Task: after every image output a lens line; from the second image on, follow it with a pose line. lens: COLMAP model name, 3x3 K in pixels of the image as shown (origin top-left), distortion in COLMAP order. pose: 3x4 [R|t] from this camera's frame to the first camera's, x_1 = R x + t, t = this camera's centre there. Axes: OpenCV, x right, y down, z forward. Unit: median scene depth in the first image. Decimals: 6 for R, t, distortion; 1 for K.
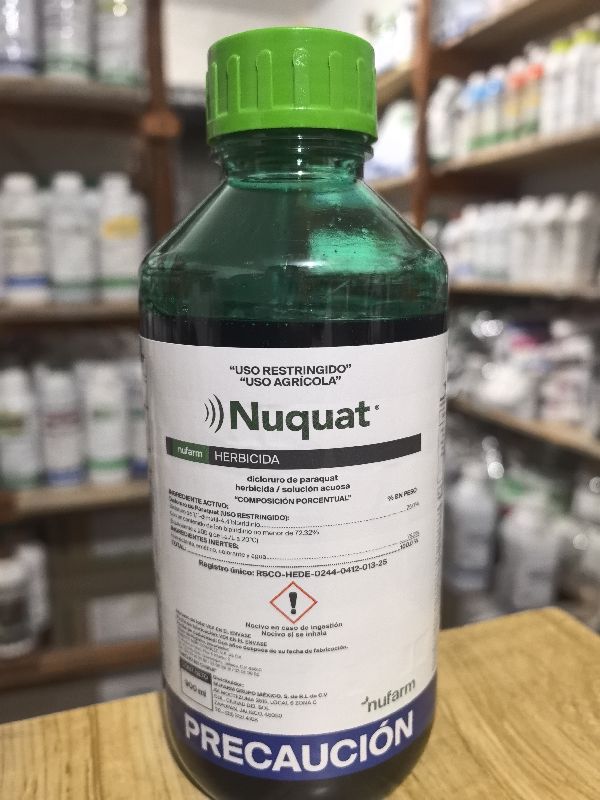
lens RADIAL K [[680.2, 0, 306.3], [0, 680.2, 405.6], [0, 0, 1]] dist [-0.037717, 0.010526]
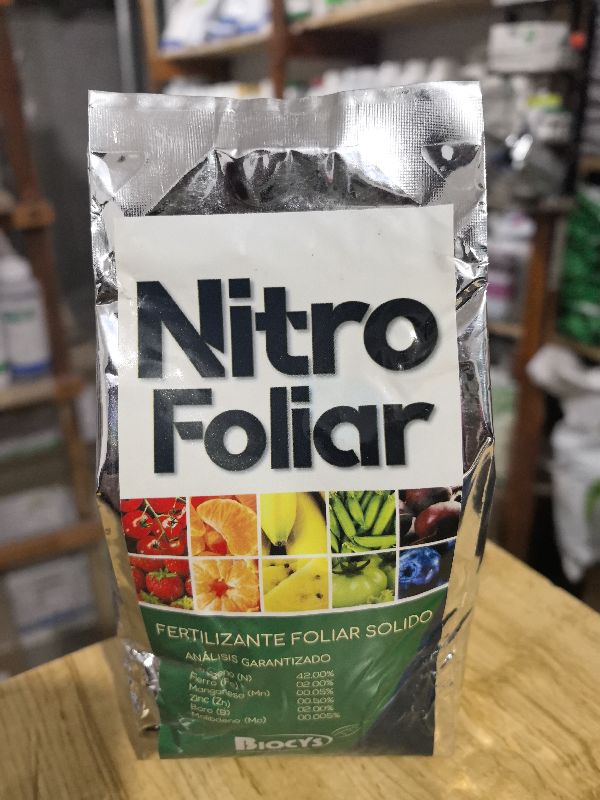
lens RADIAL K [[680.2, 0, 302.2], [0, 680.2, 387.2], [0, 0, 1]] dist [-0.037717, 0.010526]
pose [[0.980373, -0.096832, 0.171731, -0.015955], [0.063662, 0.979894, 0.189090, -0.042781], [-0.186588, -0.174446, 0.966826, -0.024930]]
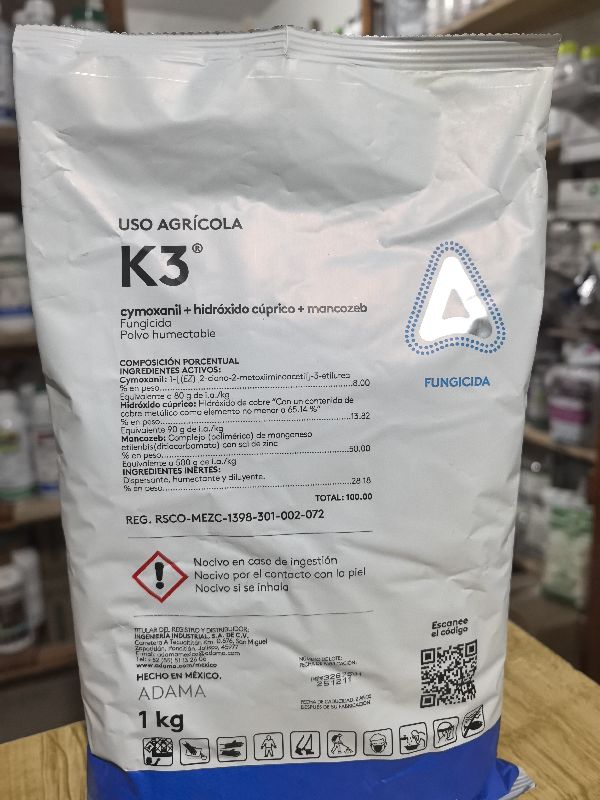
lens RADIAL K [[680.2, 0, 304.2], [0, 680.2, 406.6], [0, 0, 1]] dist [-0.037717, 0.010526]
pose [[0.997042, -0.044571, 0.062611, -0.021197], [0.042125, 0.998317, 0.039861, -0.050037], [-0.064283, -0.037106, 0.997242, -0.103023]]
